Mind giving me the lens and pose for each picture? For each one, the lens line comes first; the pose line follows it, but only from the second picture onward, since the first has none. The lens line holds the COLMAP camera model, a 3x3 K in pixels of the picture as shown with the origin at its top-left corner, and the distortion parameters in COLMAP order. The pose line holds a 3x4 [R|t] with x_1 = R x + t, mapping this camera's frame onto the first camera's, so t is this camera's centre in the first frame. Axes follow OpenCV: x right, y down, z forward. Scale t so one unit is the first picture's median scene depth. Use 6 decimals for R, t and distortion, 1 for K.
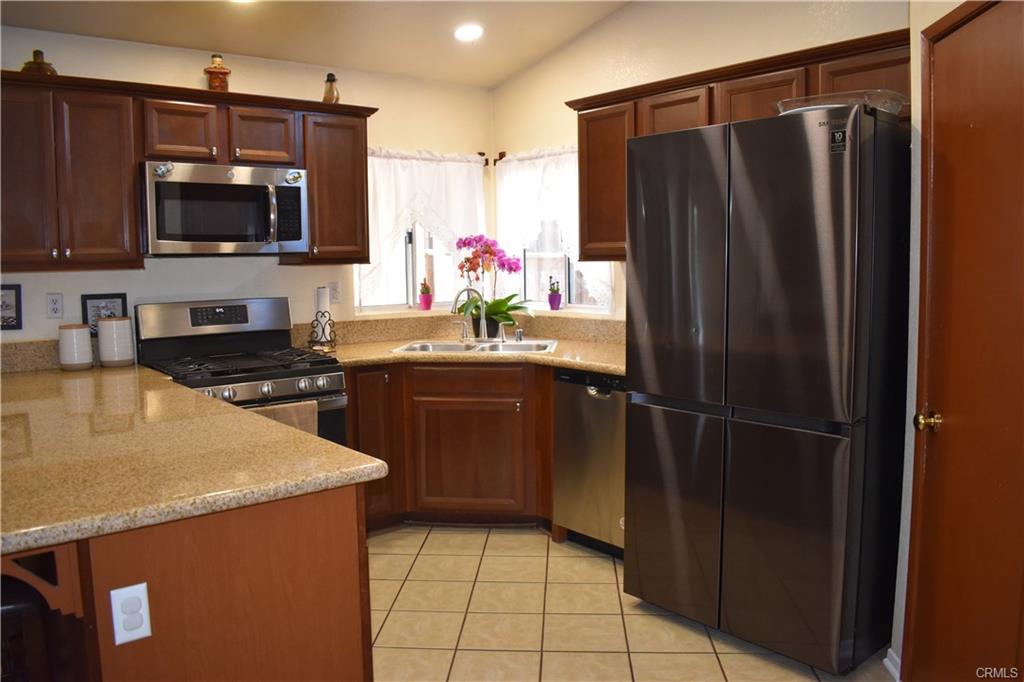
lens RADIAL K [[805.4, 0, 509.7], [0, 805.4, 342.2], [0, 0, 1]] dist [-0.093794, 0.013977]
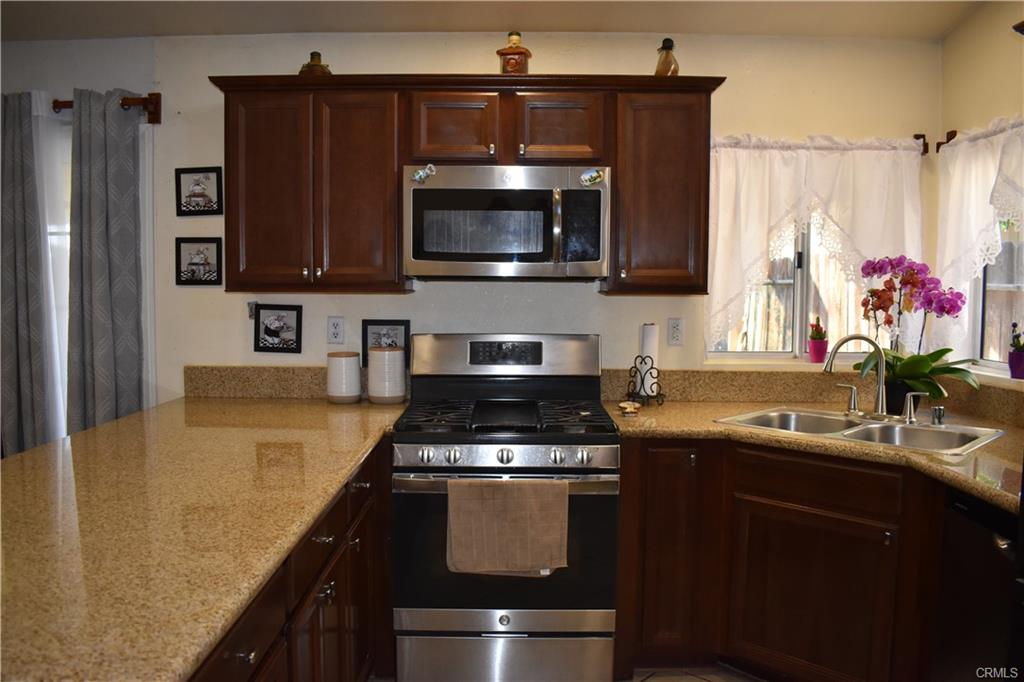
lens RADIAL K [[805.4, 0, 507.7], [0, 805.4, 350.9], [0, 0, 1]] dist [-0.093794, 0.013977]
pose [[0.773840, 0.066746, -0.629855, 0.138482], [-0.081055, 0.996691, 0.006035, -0.036190], [0.628174, 0.046383, 0.776689, 0.323062]]
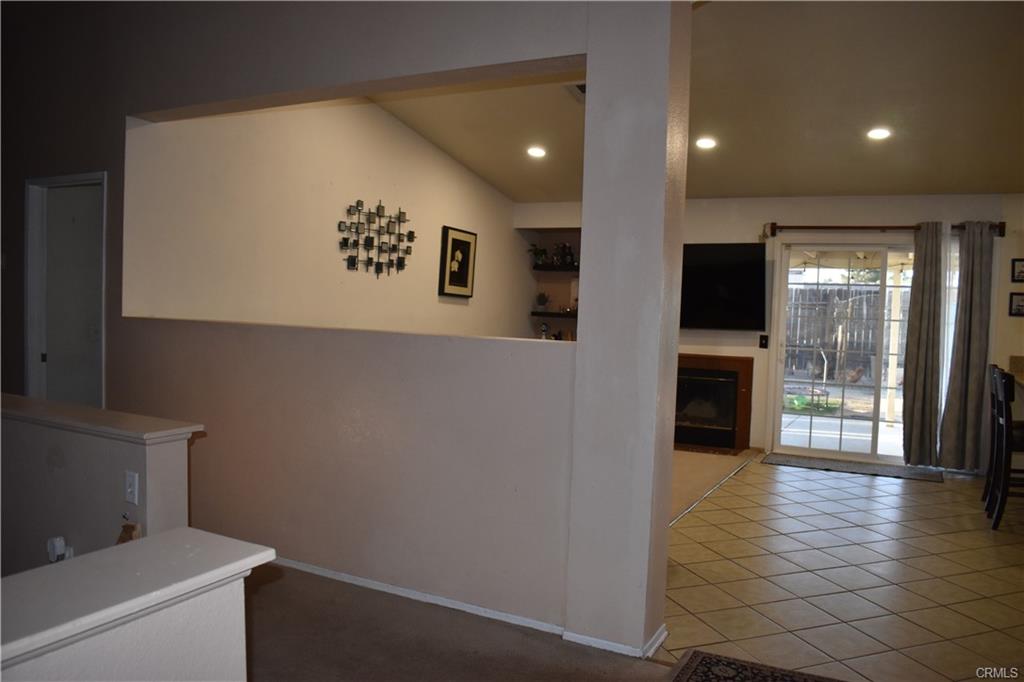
lens RADIAL K [[805.4, 0, 511.0], [0, 805.4, 338.4], [0, 0, 1]] dist [-0.093794, 0.013977]
pose [[0.397312, 0.072562, -0.914810, 0.416762], [-0.129335, 0.991346, 0.022461, 0.067883], [0.908524, 0.109393, 0.403258, -0.790012]]
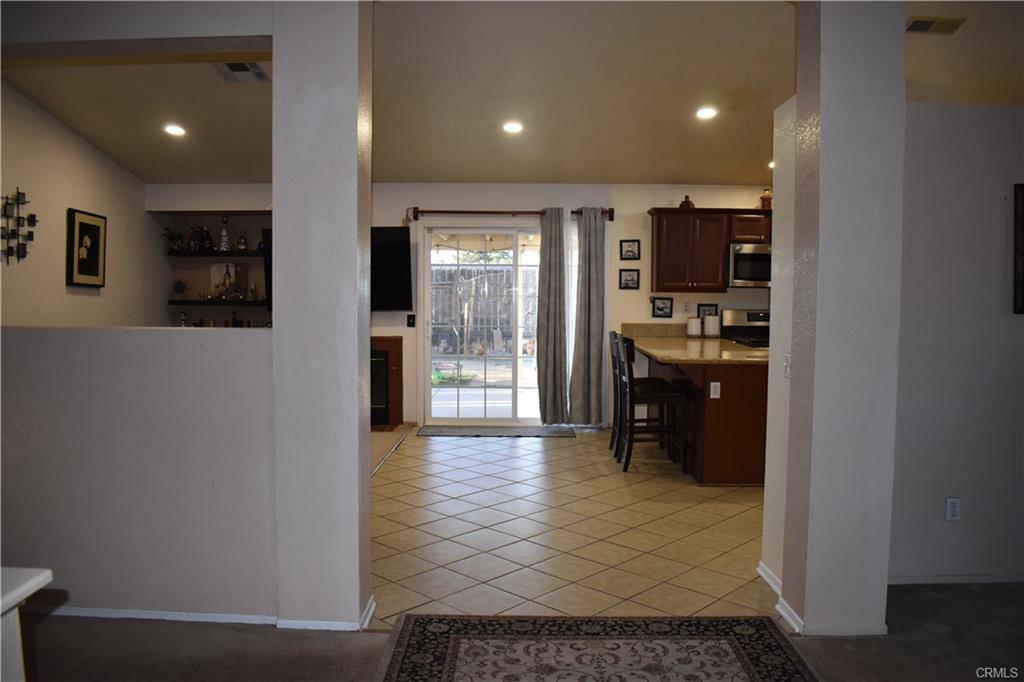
lens RADIAL K [[805.4, 0, 511.3], [0, 805.4, 341.6], [0, 0, 1]] dist [-0.093794, 0.013977]
pose [[0.769149, 0.061354, -0.636118, 0.393540], [-0.081806, 0.996644, -0.002787, 0.076581], [0.633812, 0.054182, 0.771587, -0.858877]]
